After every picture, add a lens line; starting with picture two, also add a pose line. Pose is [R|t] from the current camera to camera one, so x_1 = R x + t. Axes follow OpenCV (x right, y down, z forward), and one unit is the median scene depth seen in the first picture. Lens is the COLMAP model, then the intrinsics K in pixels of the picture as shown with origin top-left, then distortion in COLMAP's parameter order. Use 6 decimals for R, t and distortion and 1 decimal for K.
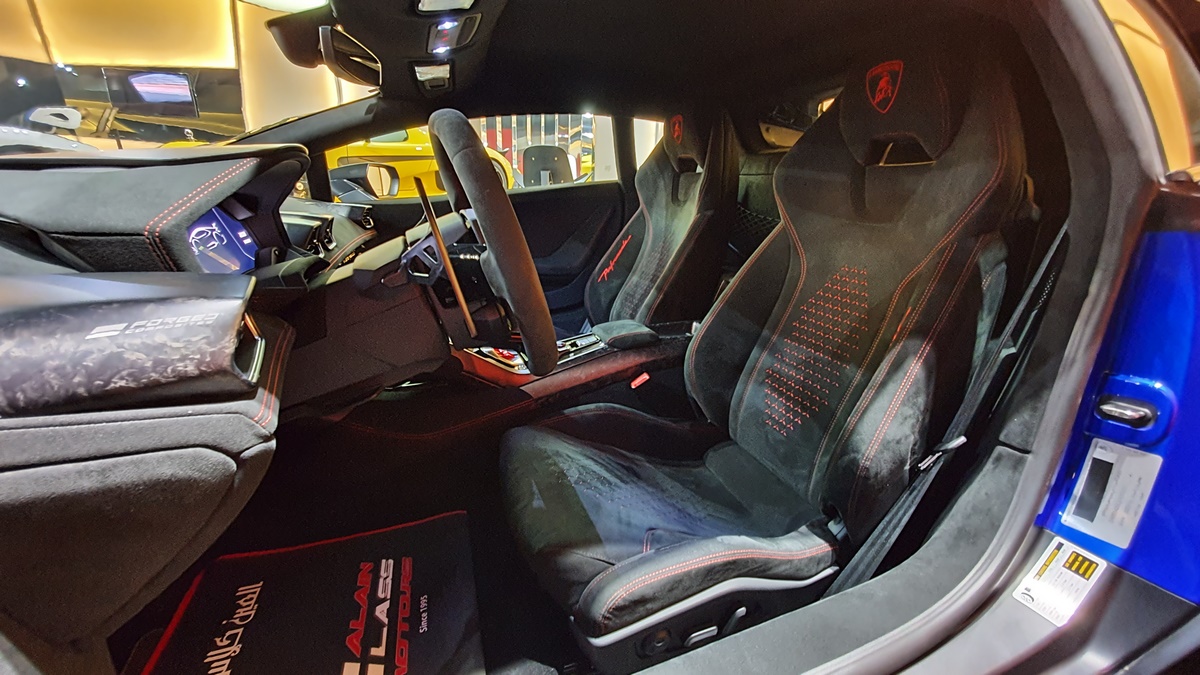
lens RADIAL K [[483.7, 0, 604.3], [0, 483.7, 345.6], [0, 0, 1]] dist [0.010627, 0.000671]
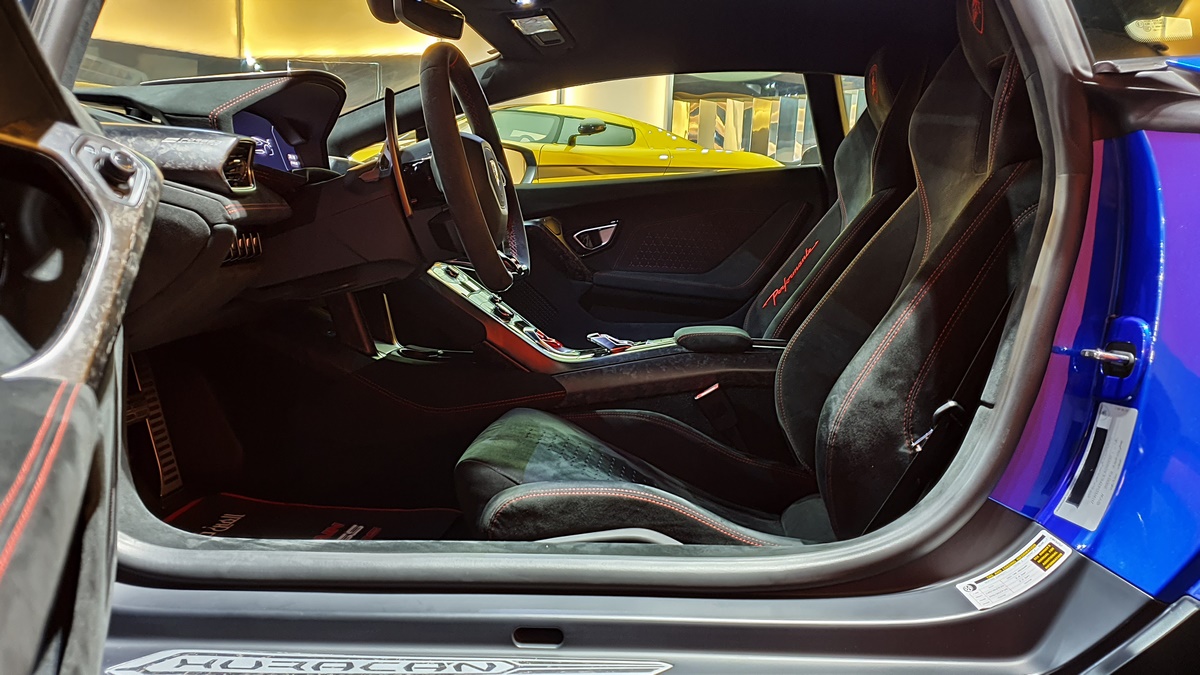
lens RADIAL K [[970.3, 0, 619.9], [0, 970.3, 362.7], [0, 0, 1]] dist [0.016790, -0.007812]
pose [[0.910109, 0.081536, -0.406267, 0.859437], [-0.158883, 0.974179, -0.160411, 0.451997], [0.382697, 0.210540, 0.899564, -0.611631]]
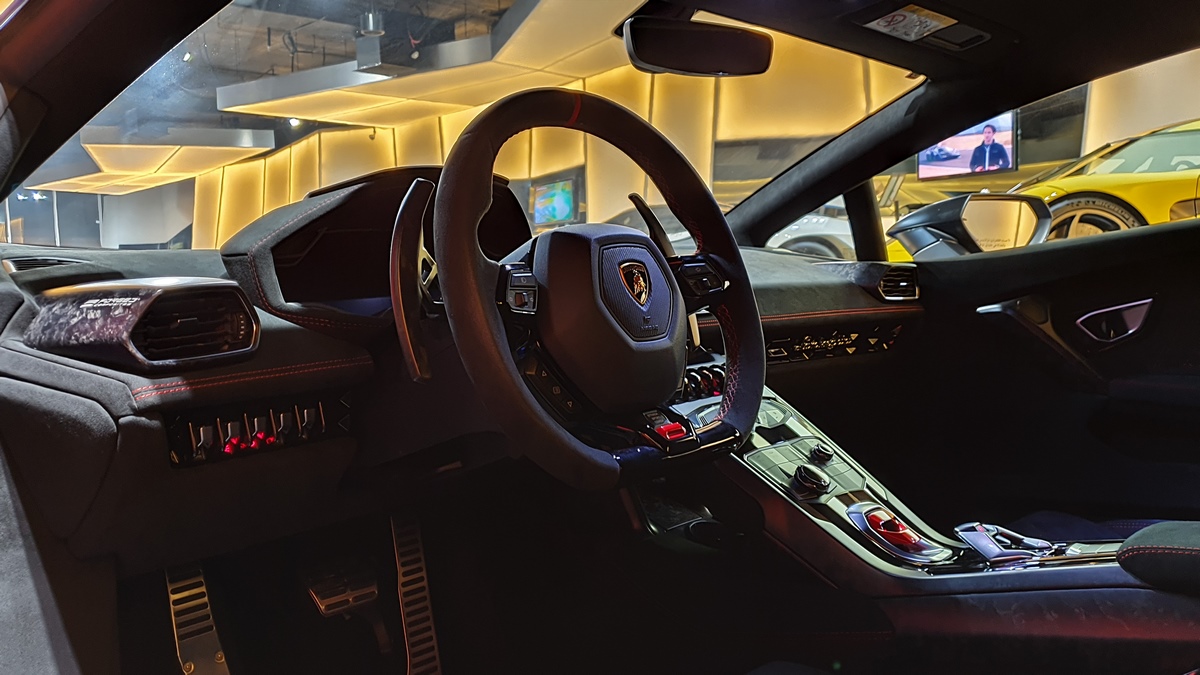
lens RADIAL K [[970.3, 0, 586.0], [0, 970.3, 332.4], [0, 0, 1]] dist [0.016790, -0.007812]
pose [[0.421515, 0.006430, -0.906799, 0.826721], [-0.236382, 0.966183, -0.103028, 0.001006], [0.875471, 0.257778, 0.408780, 0.447861]]
